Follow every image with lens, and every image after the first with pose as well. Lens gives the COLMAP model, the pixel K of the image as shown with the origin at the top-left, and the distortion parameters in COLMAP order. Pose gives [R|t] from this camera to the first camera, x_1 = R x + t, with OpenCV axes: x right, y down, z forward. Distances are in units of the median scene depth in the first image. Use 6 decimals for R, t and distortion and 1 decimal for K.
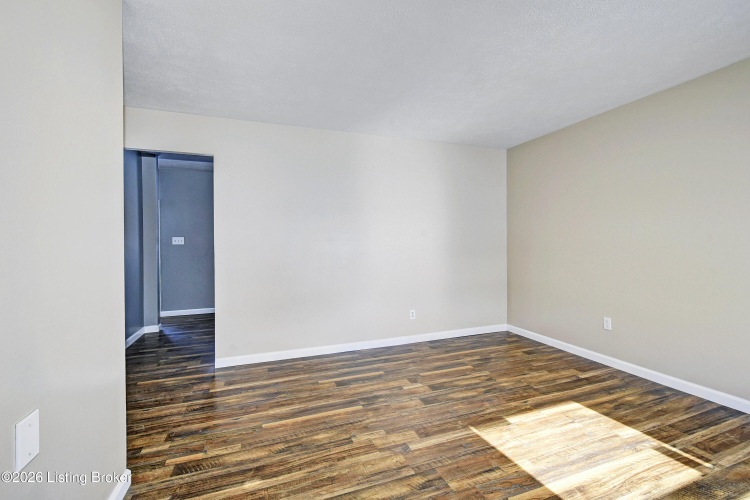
lens RADIAL K [[325.7, 0, 377.2], [0, 325.7, 247.7], [0, 0, 1]] dist [-0.001781, -0.001211]
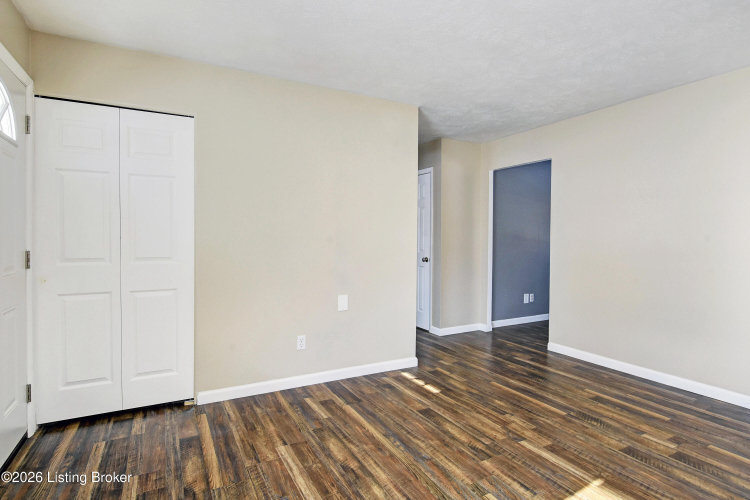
lens RADIAL K [[394.6, 0, 378.7], [0, 394.6, 244.5], [0, 0, 1]] dist [0.003142, -0.004821]
pose [[0.143645, 0.024494, -0.989326, 1.052598], [-0.017629, 0.999598, 0.022189, -0.015063], [0.989472, 0.014254, 0.144019, 0.319828]]
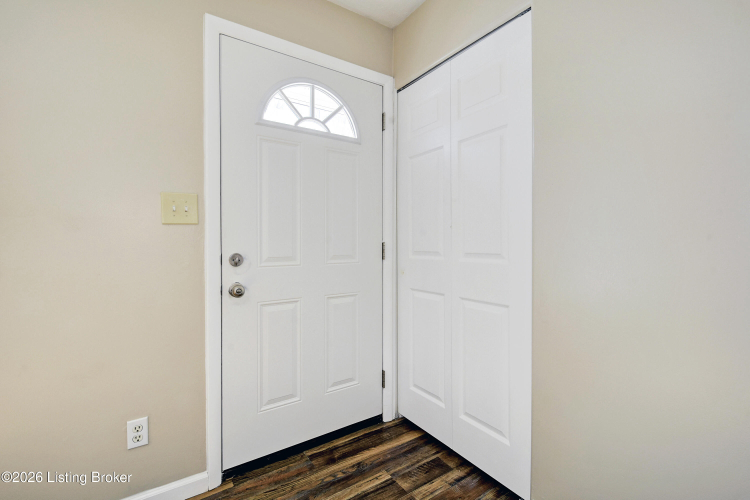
lens RADIAL K [[325.7, 0, 374.1], [0, 325.7, 245.4], [0, 0, 1]] dist [-0.001781, -0.001211]
pose [[-0.972533, 0.012751, -0.232417, 0.135403], [0.008060, 0.999744, 0.021122, 0.030374], [0.232627, 0.018668, -0.972387, 0.419688]]
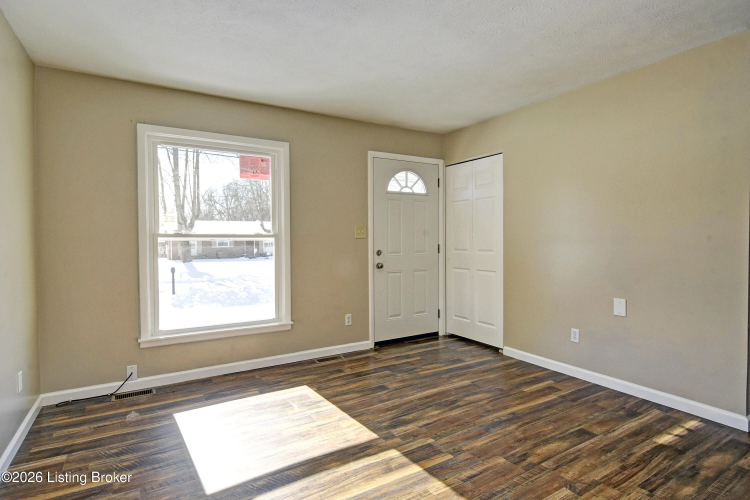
lens RADIAL K [[394.6, 0, 374.0], [0, 394.6, 242.3], [0, 0, 1]] dist [0.003142, -0.004821]
pose [[-0.983017, 0.018250, -0.182607, 0.632738], [0.013929, 0.999592, 0.024917, -0.027084], [0.182987, 0.021951, -0.982870, 1.582842]]
